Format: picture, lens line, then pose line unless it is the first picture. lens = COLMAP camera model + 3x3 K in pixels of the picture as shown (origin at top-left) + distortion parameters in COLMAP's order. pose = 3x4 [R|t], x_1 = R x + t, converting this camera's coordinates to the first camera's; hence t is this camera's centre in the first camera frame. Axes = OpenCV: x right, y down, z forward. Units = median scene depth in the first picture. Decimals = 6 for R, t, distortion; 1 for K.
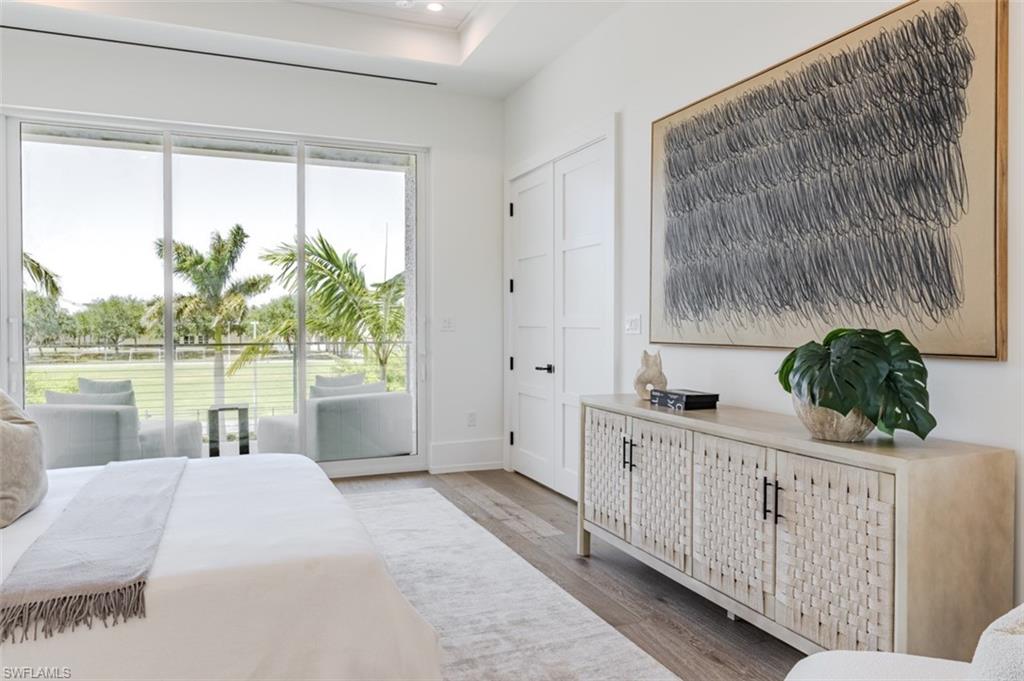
lens RADIAL K [[686.9, 0, 509.4], [0, 686.9, 337.1], [0, 0, 1]] dist [-0.003820, -0.000711]
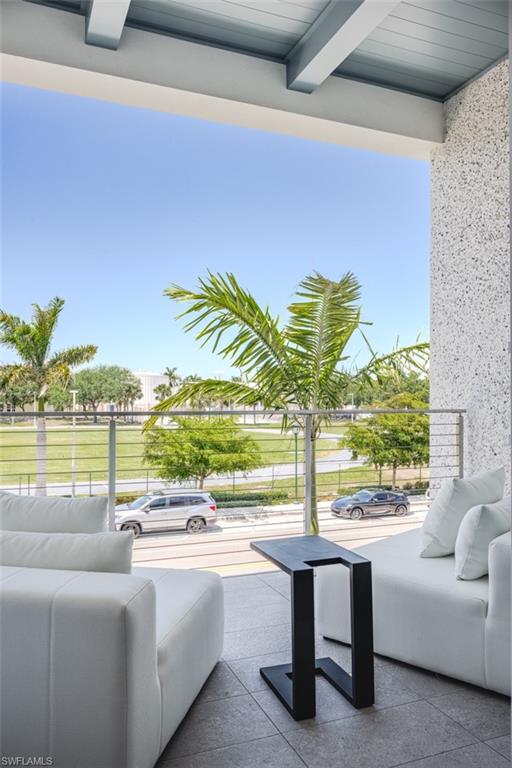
lens RADIAL K [[585.5, 0, 256.0], [0, 585.5, 384.0], [0, 0, 1]] dist [0.005182, 0.001184]
pose [[0.999862, 0.002798, -0.016396, -0.089644], [-0.003436, 0.999233, -0.039015, 0.001433], [0.016275, 0.039066, 0.999104, 0.125774]]
